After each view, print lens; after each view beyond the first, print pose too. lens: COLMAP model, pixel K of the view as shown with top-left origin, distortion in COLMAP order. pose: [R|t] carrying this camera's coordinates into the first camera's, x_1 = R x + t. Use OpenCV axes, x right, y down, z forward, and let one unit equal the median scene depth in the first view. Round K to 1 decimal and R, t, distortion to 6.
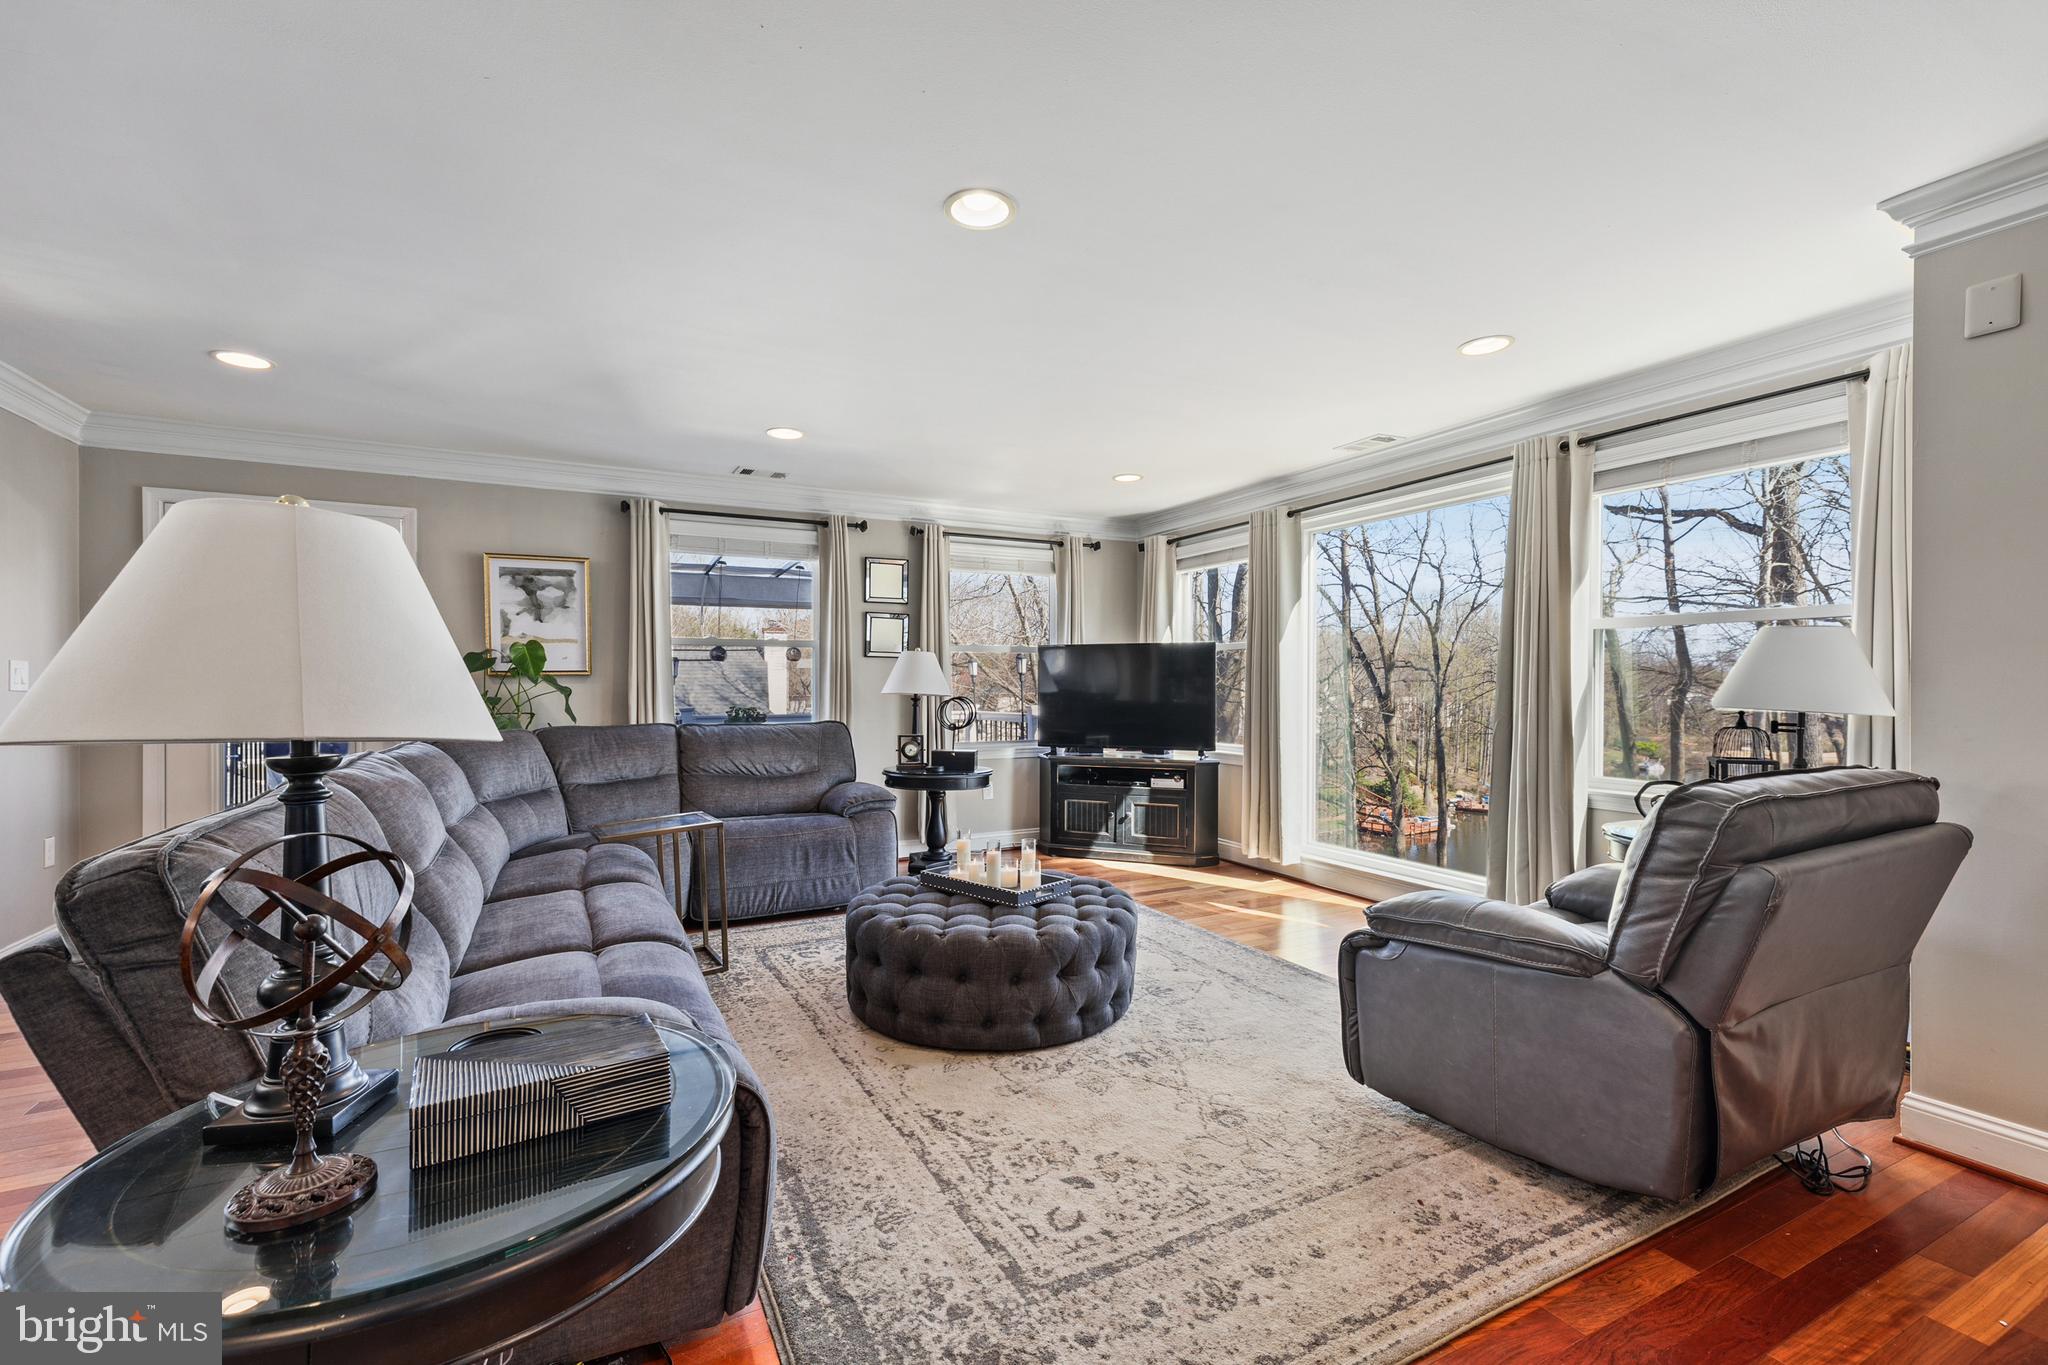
lens RADIAL K [[869.1, 0, 1017.0], [0, 869.1, 694.3], [0, 0, 1]] dist [0.015283, -0.000264]
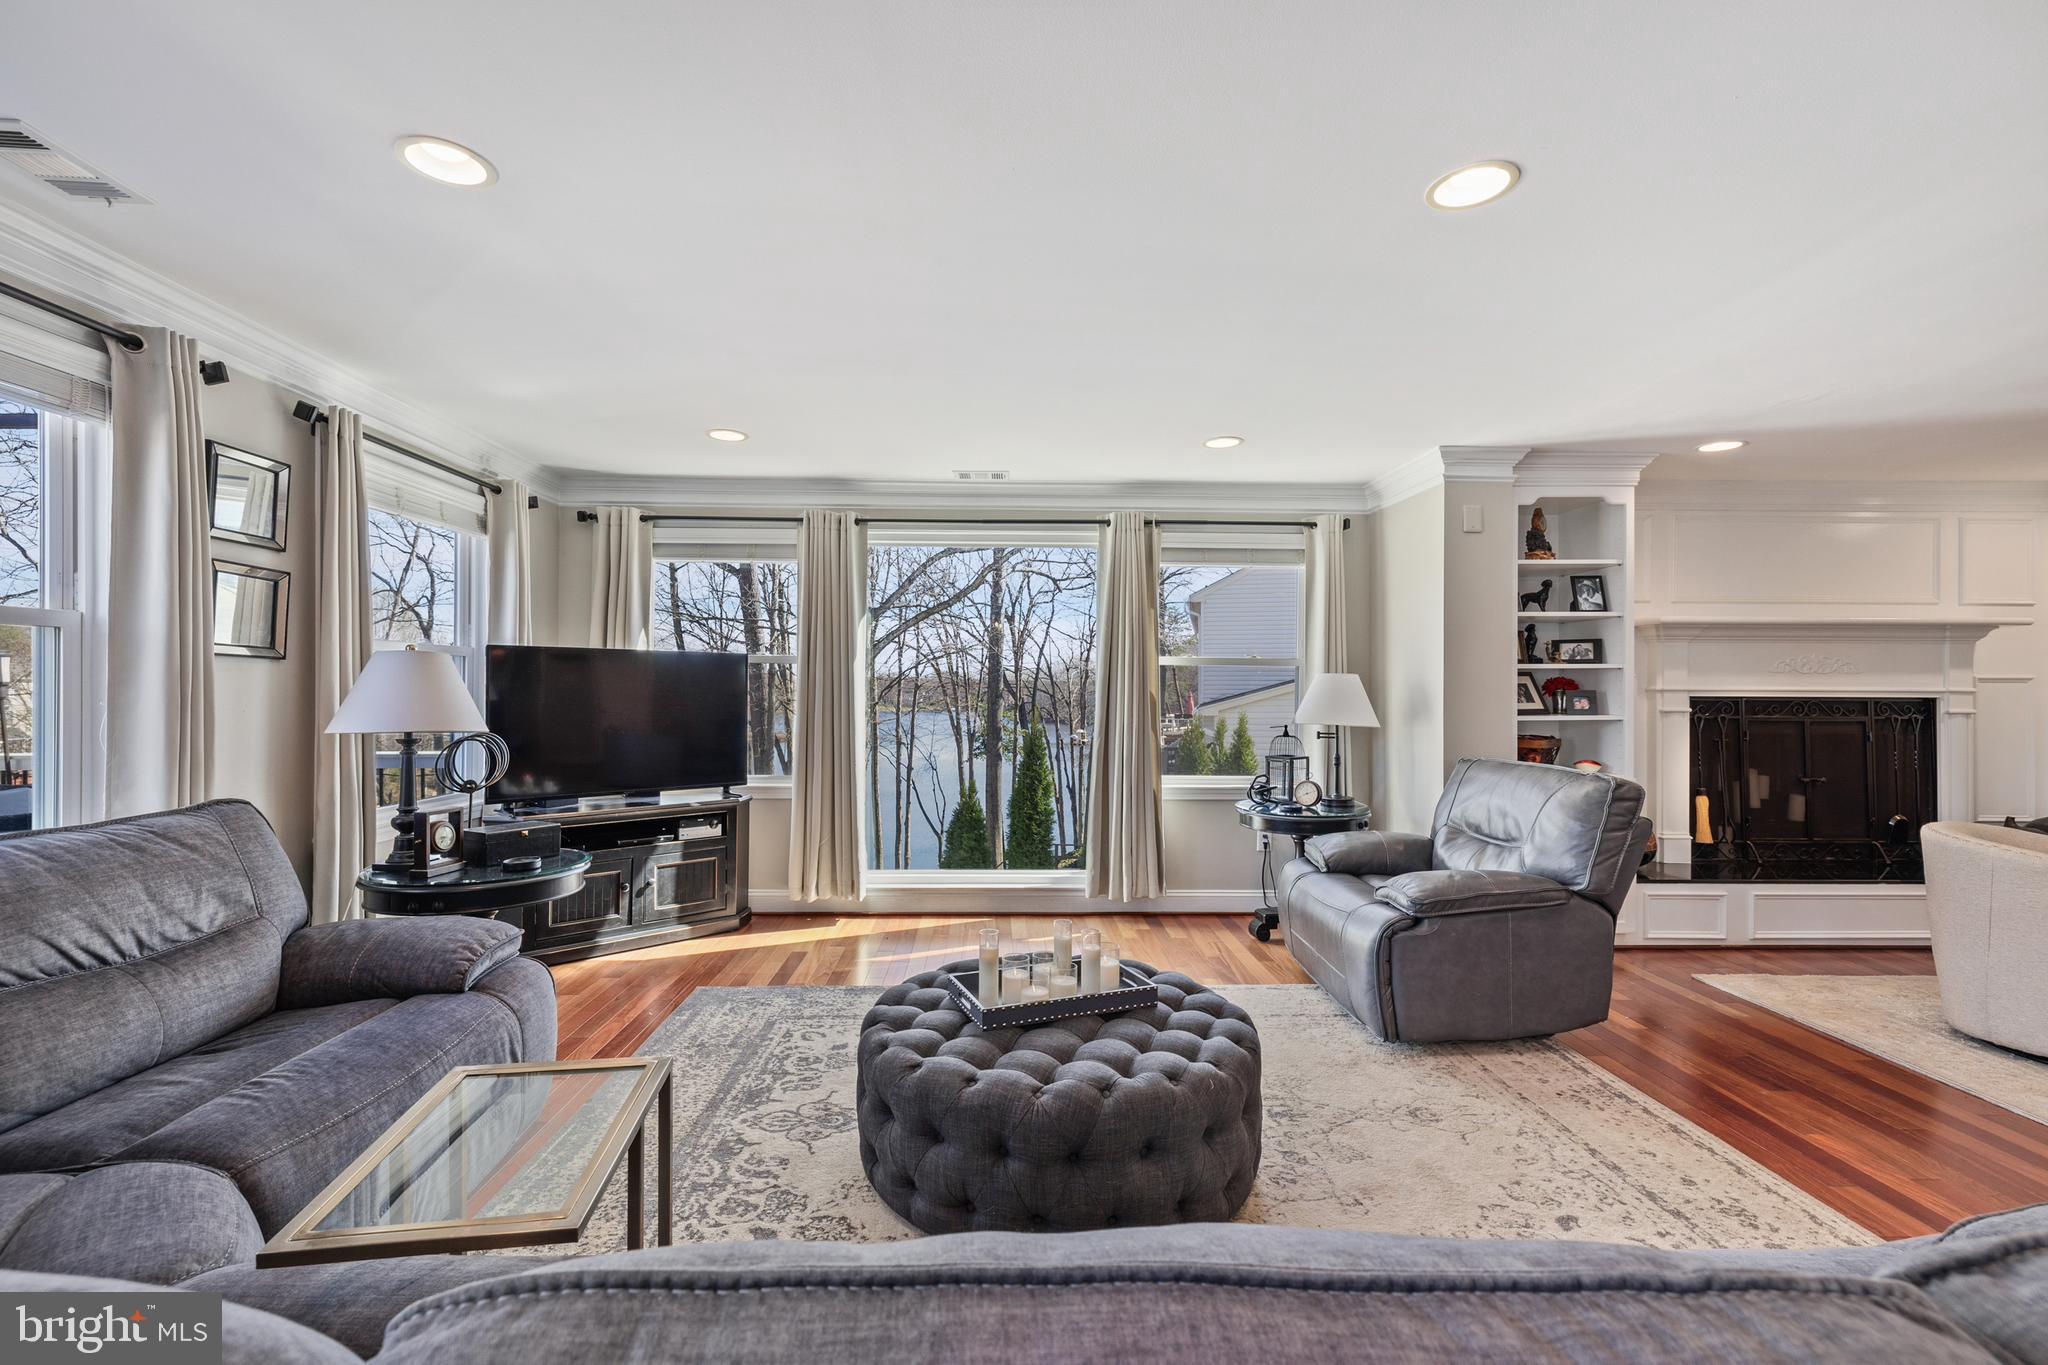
lens RADIAL K [[861.3, 0, 1022.7], [0, 861.3, 694.8], [0, 0, 1]] dist [0.010193, 0.000101]
pose [[0.437689, -0.001587, 0.899125, -0.434292], [0.003814, 0.999993, -0.000092, -0.021475], [-0.899118, 0.003470, 0.437692, 0.438292]]
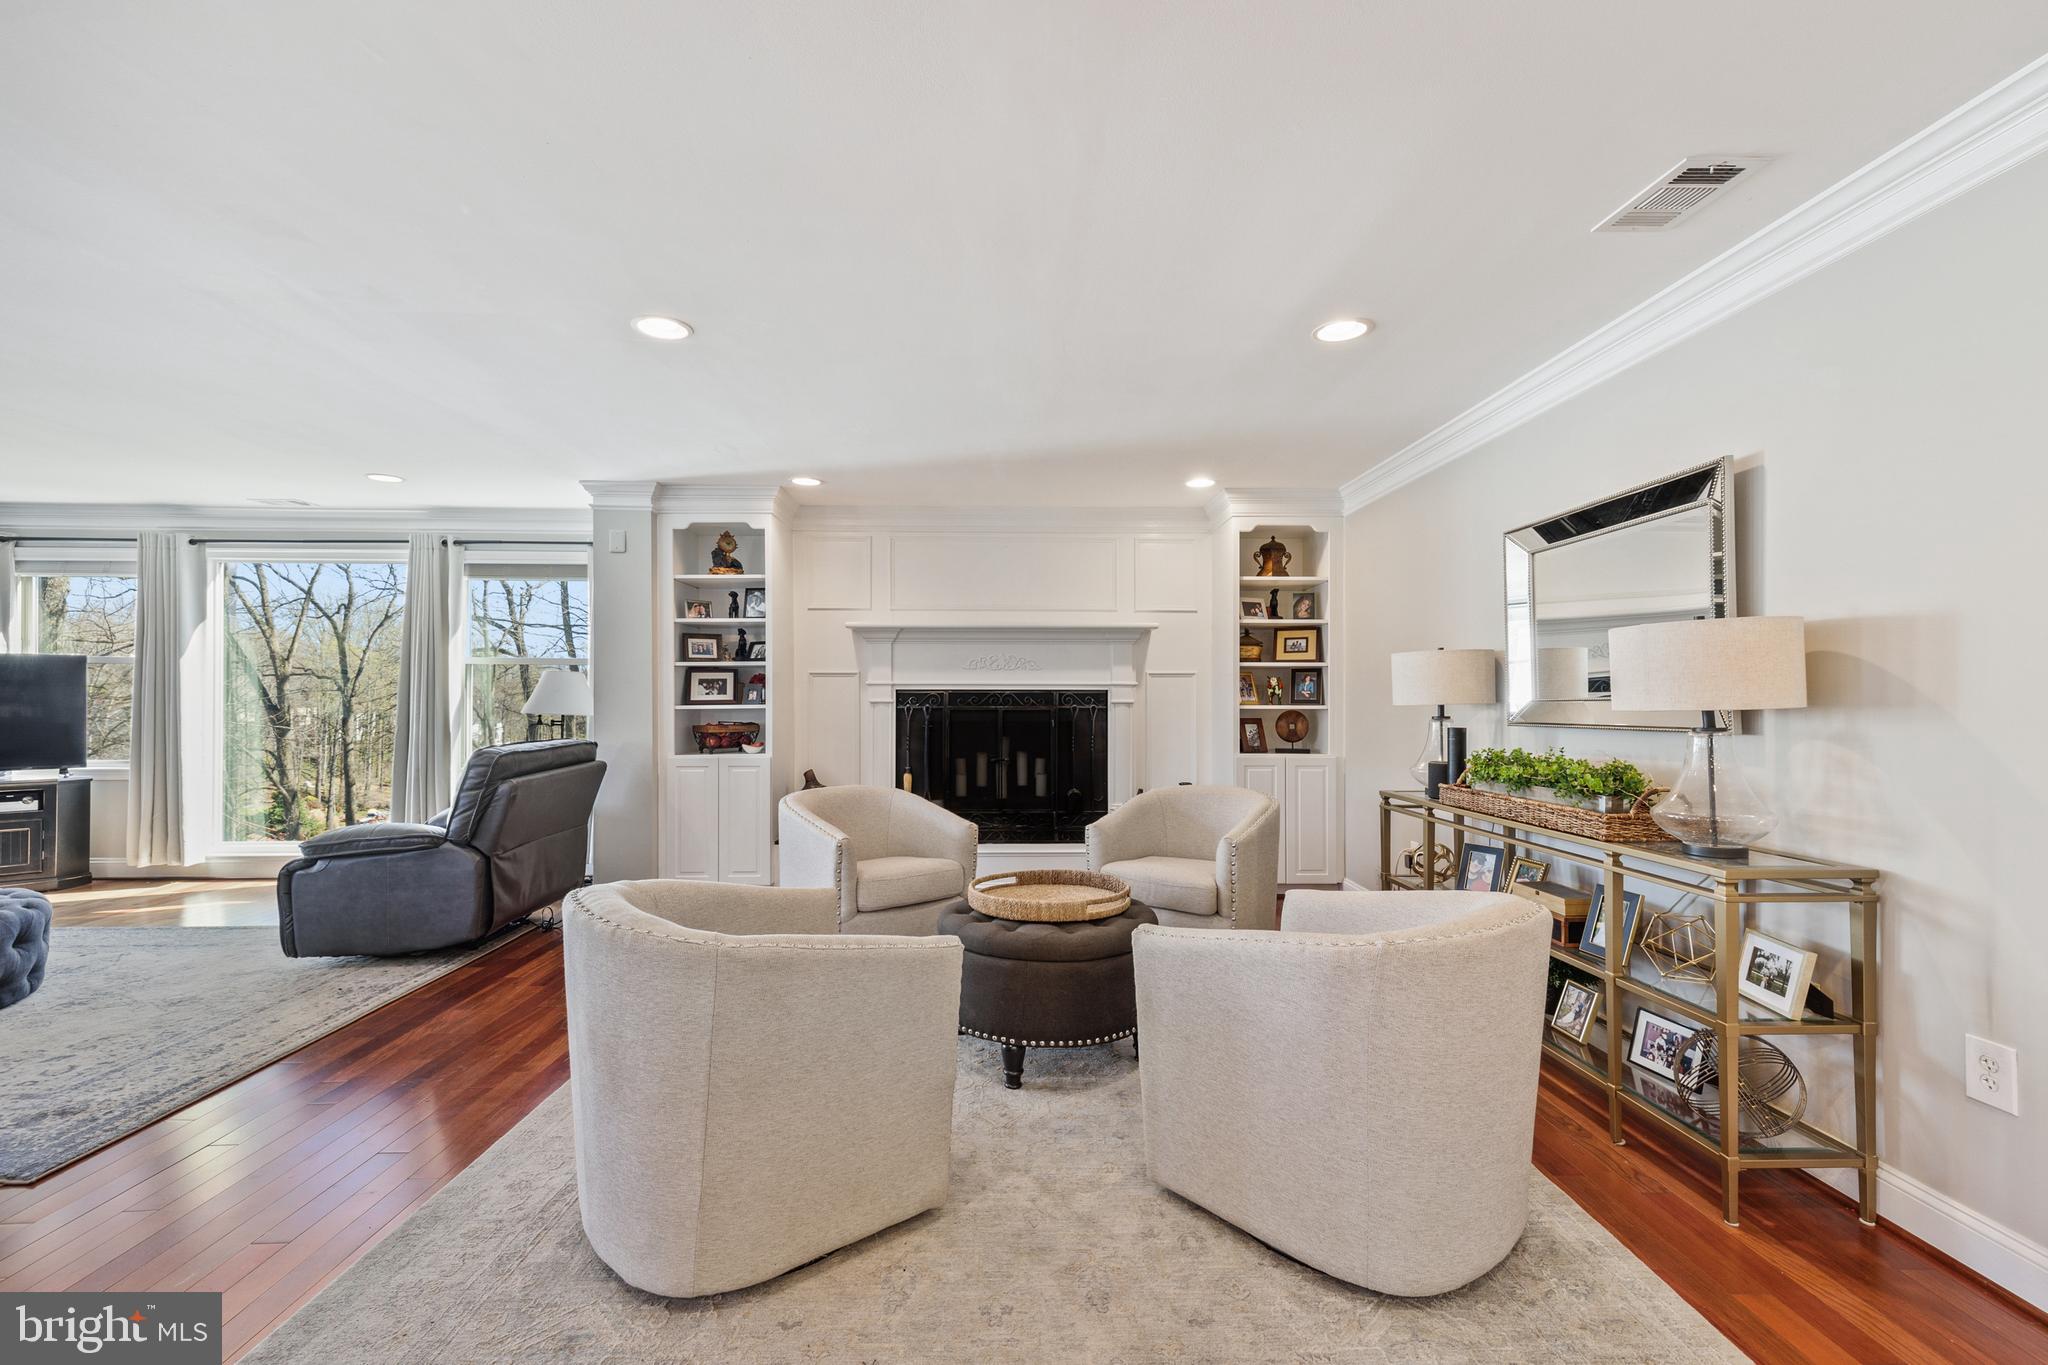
lens RADIAL K [[869.1, 0, 1017.0], [0, 869.1, 694.3], [0, 0, 1]] dist [0.015283, -0.000264]
pose [[0.450196, 0.002795, 0.892925, -0.202013], [0.006369, 0.999960, -0.006341, -0.003616], [-0.892907, 0.008541, 0.450160, -0.406389]]
